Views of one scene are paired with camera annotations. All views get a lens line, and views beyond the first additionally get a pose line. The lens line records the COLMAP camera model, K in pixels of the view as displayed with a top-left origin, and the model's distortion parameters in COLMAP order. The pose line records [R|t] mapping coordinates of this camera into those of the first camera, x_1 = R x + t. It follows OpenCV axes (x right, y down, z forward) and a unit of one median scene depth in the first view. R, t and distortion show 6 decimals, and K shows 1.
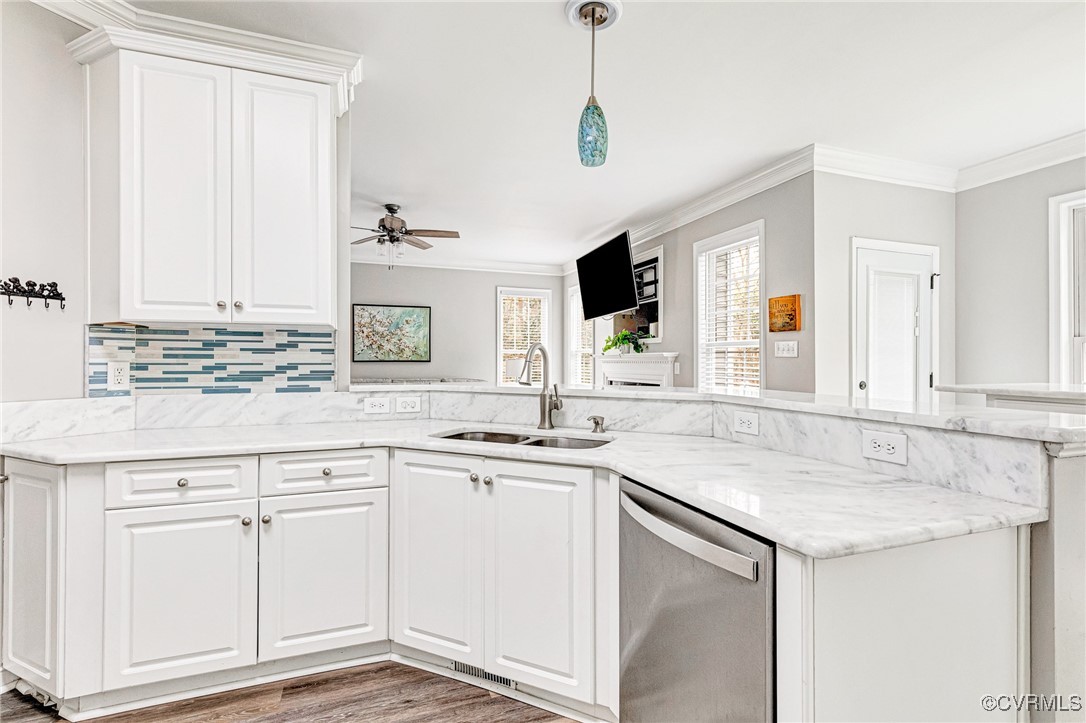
lens RADIAL K [[497.6, 0, 548.8], [0, 497.6, 359.4], [0, 0, 1]] dist [0.003688, 0.000444]
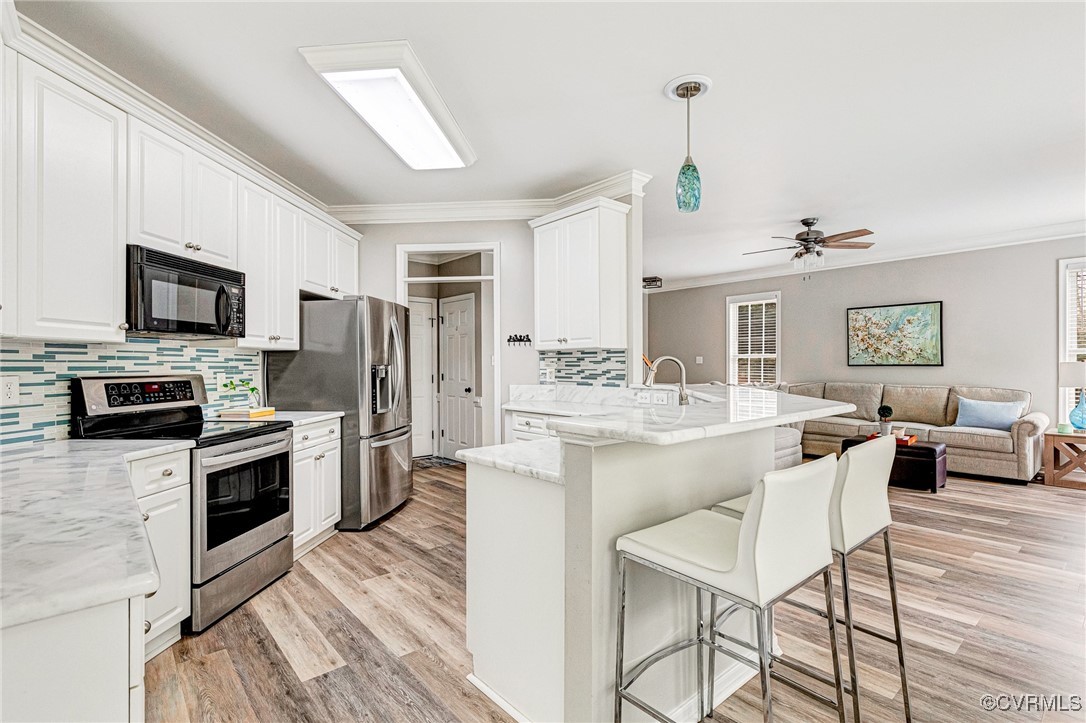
lens RADIAL K [[521.9, 0, 553.6], [0, 521.9, 364.0], [0, 0, 1]] dist [-0.004208, -0.000106]
pose [[0.359638, -0.002174, -0.933089, 1.059757], [0.008059, 0.999967, 0.000777, -0.013520], [0.933057, -0.007800, 0.359644, 0.186037]]
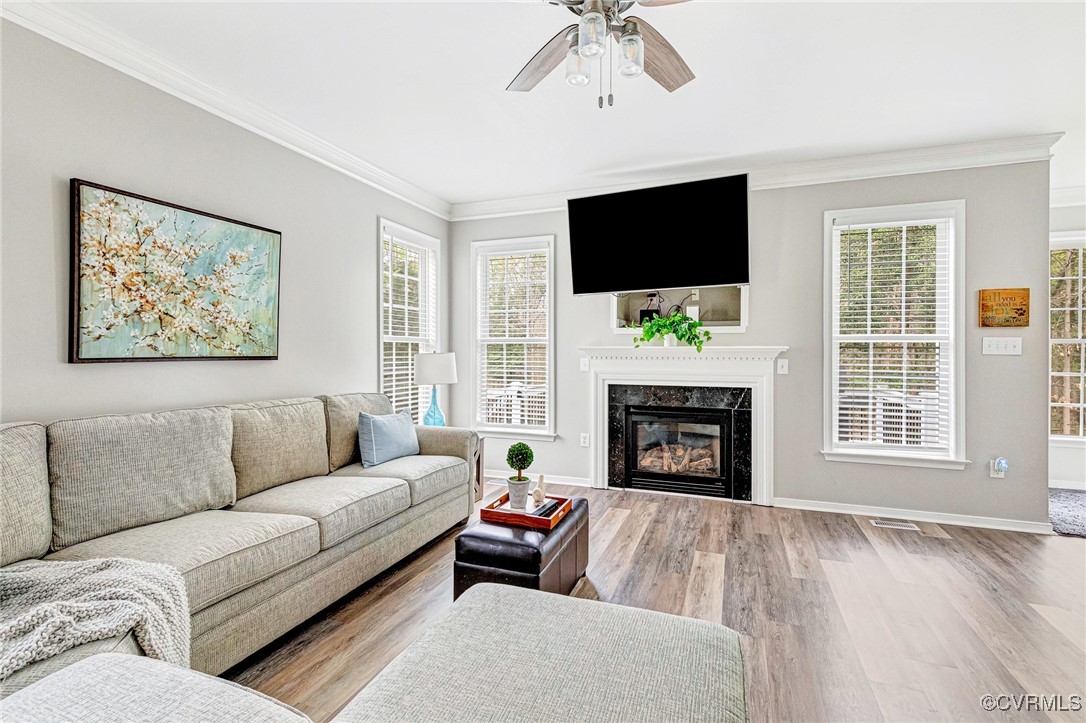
lens RADIAL K [[501.9, 0, 572.9], [0, 501.9, 352.4], [0, 0, 1]] dist [-0.000060, -0.000130]
pose [[0.664319, 0.000382, 0.747449, -1.188312], [-0.005938, 0.999971, 0.004766, -0.013832], [-0.747426, -0.007605, 0.664302, 1.553895]]
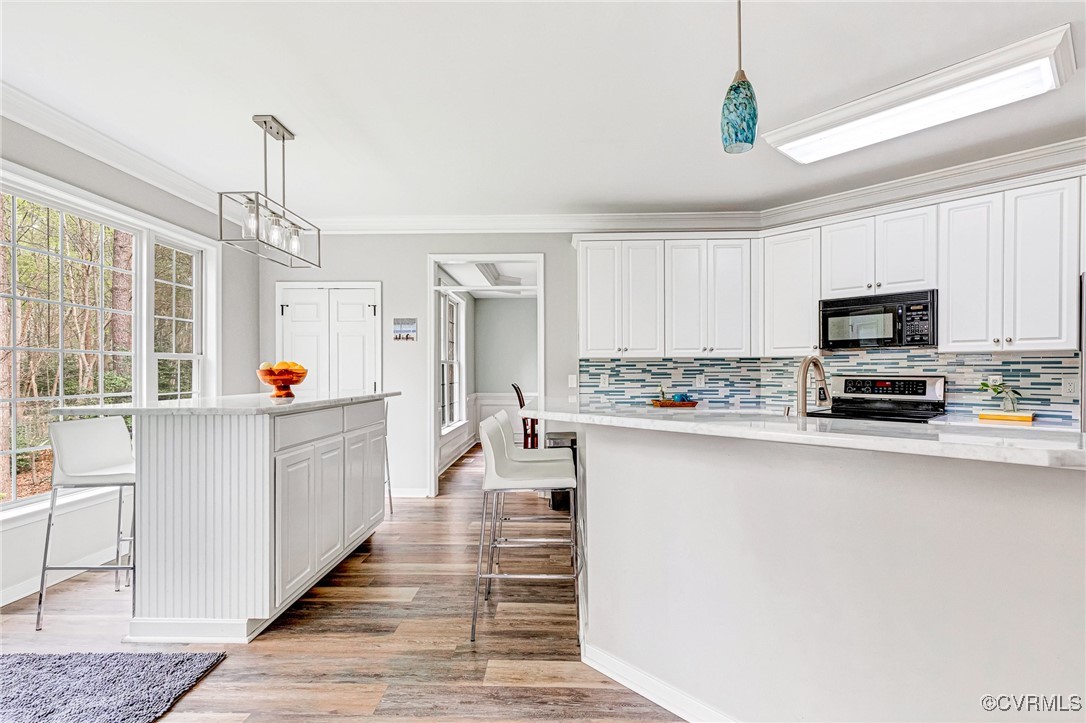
lens RADIAL K [[510.1, 0, 536.6], [0, 510.1, 370.8], [0, 0, 1]] dist [0.018357, 0.000087]
pose [[-0.926225, 0.000586, 0.376970, 0.078777], [0.000199, 0.999999, -0.001065, -0.007576], [-0.376970, -0.000911, -0.926225, 1.759347]]
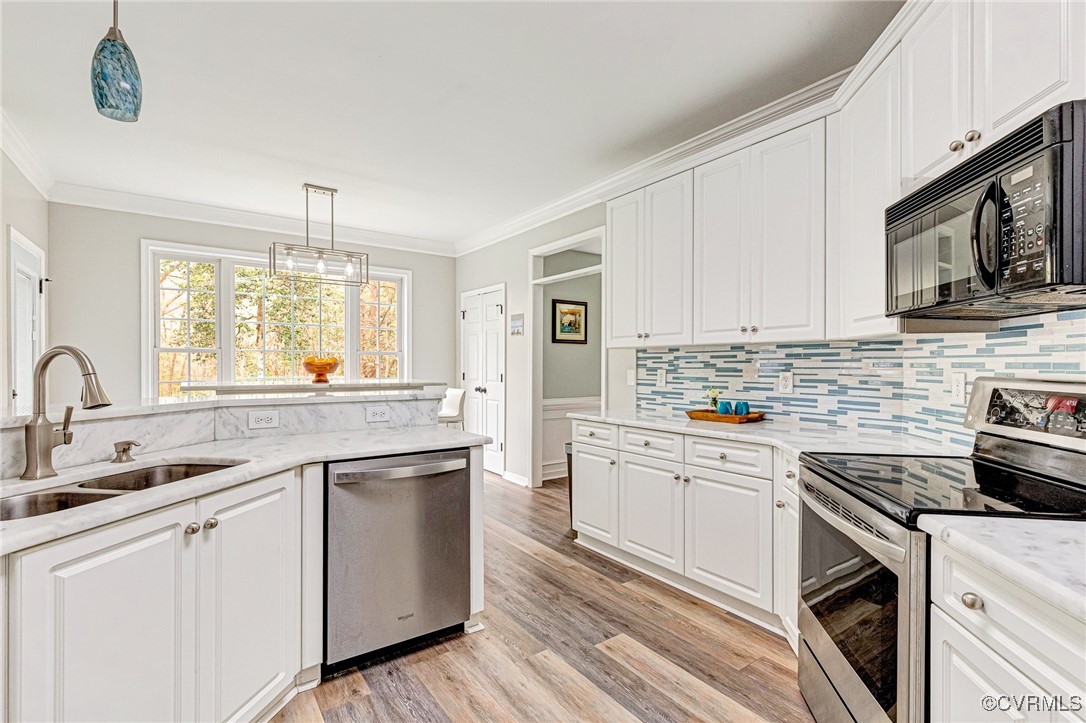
lens RADIAL K [[499.0, 0, 543.2], [0, 499.0, 364.3], [0, 0, 1]] dist [-0.002598, -0.000450]
pose [[-0.260270, -0.002270, 0.965533, -0.738278], [-0.004944, 0.999987, 0.001019, -0.010666], [-0.965523, -0.004508, -0.260278, 0.497665]]
